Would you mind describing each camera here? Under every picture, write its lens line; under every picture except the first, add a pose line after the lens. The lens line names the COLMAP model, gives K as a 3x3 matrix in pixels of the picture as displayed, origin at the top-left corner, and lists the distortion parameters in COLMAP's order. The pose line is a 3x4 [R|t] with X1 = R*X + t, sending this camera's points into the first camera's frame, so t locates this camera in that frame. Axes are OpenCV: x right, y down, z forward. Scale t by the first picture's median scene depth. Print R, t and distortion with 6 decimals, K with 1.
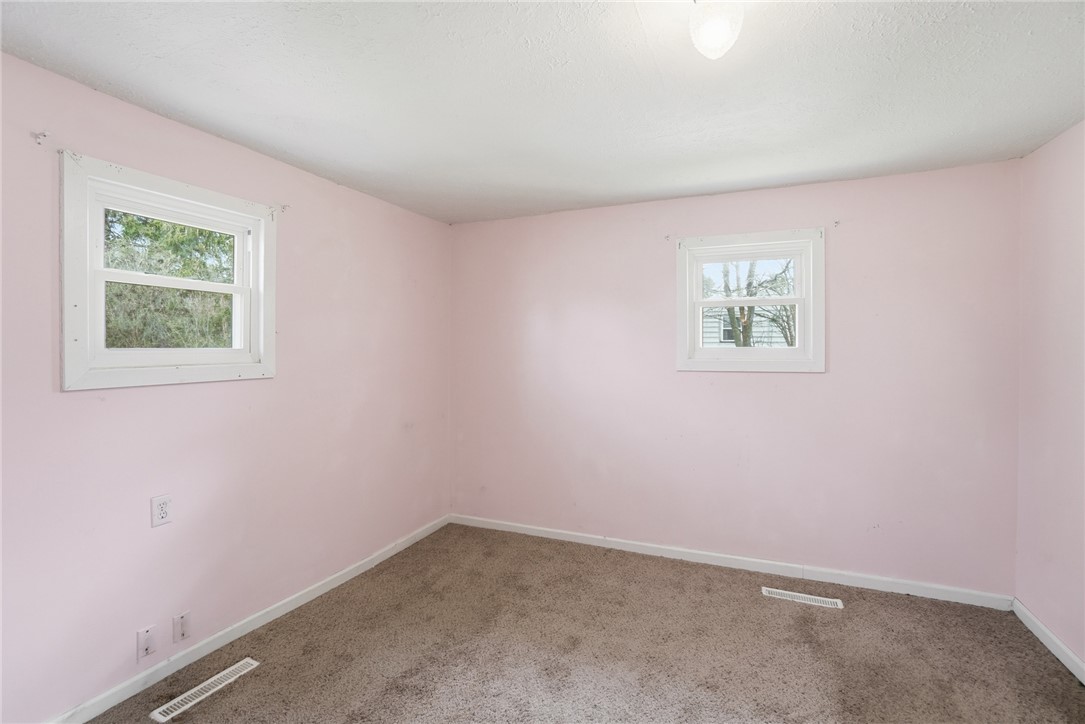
lens RADIAL K [[483.8, 0, 538.5], [0, 483.8, 358.3], [0, 0, 1]] dist [-0.063374, 0.022843]
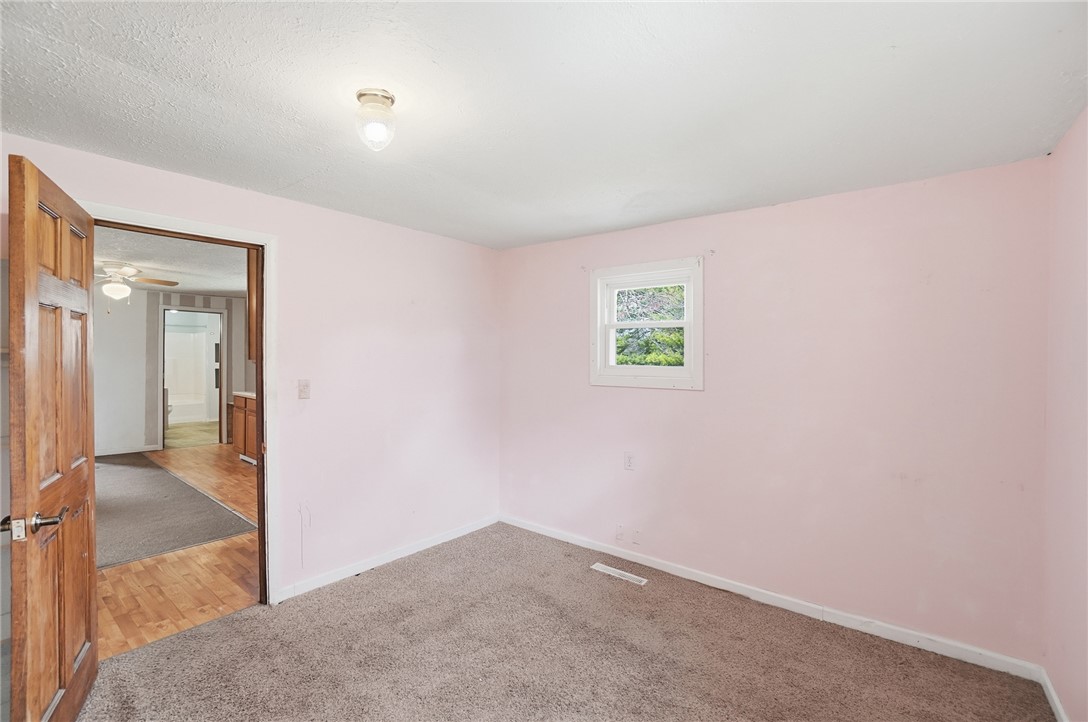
lens RADIAL K [[499.3, 0, 544.0], [0, 499.3, 361.0], [0, 0, 1]] dist [-0.022324, 0.000086]
pose [[-0.261186, 0.004246, -0.965279, 0.917453], [-0.026992, 0.999567, 0.011700, -0.045567], [0.964911, 0.029111, -0.260958, 1.037617]]
